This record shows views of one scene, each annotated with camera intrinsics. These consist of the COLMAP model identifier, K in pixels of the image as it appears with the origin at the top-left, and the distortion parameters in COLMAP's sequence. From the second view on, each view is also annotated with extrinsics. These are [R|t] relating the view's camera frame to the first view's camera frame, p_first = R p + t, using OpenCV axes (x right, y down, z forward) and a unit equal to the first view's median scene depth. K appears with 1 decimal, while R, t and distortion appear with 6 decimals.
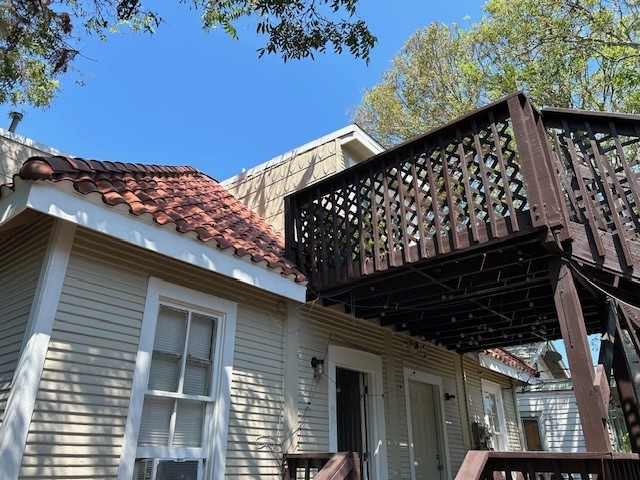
lens RADIAL K [[482.4, 0, 321.4], [0, 482.4, 244.1], [0, 0, 1]] dist [0.033387, -0.042718]
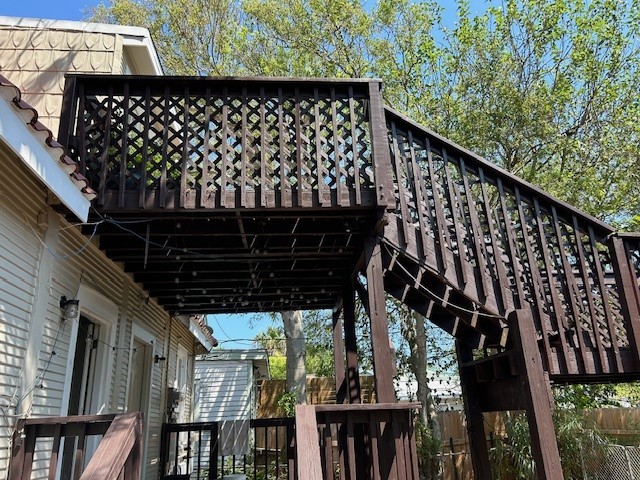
lens RADIAL K [[482.4, 0, 319.2], [0, 482.4, 241.4], [0, 0, 1]] dist [0.033387, -0.042718]
pose [[0.713674, 0.219614, 0.665161, -0.270982], [-0.250133, 0.966875, -0.050854, 0.100215], [-0.654296, -0.130085, 0.744966, 0.201760]]
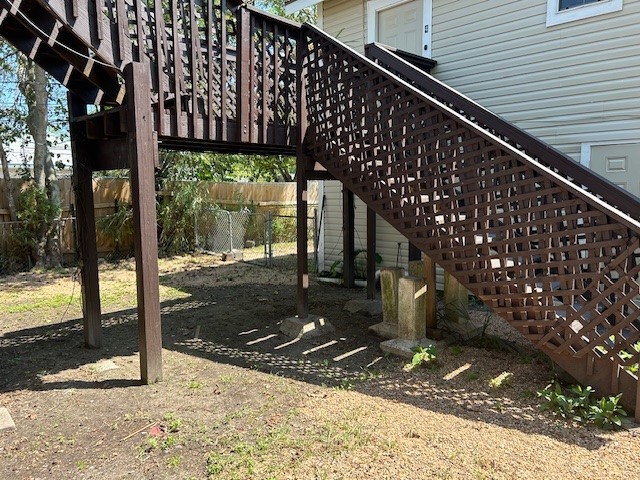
lens RADIAL K [[482.4, 0, 321.9], [0, 482.4, 241.3], [0, 0, 1]] dist [0.033387, -0.042718]
pose [[0.102345, -0.105841, 0.989102, -0.194434], [-0.398530, 0.906674, 0.138258, 0.120768], [-0.911427, -0.408337, 0.050613, 0.156050]]
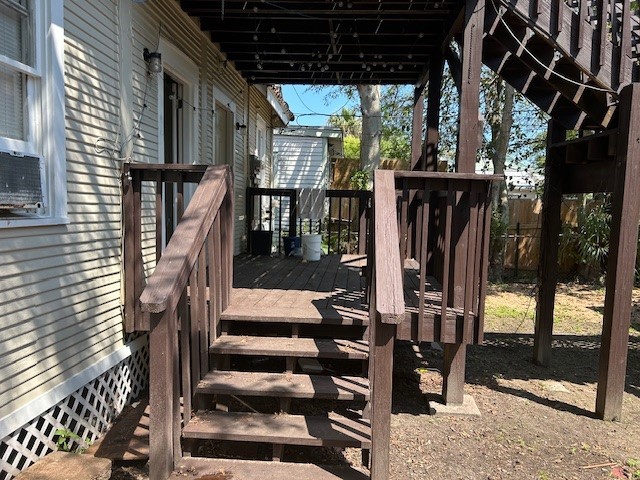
lens RADIAL K [[482.4, 0, 318.5], [0, 482.4, 245.1], [0, 0, 1]] dist [0.033387, -0.042718]
pose [[0.803354, -0.025144, 0.594971, -0.270926], [-0.271203, 0.874035, 0.403128, 0.139009], [-0.530162, -0.485212, 0.695340, 0.211592]]
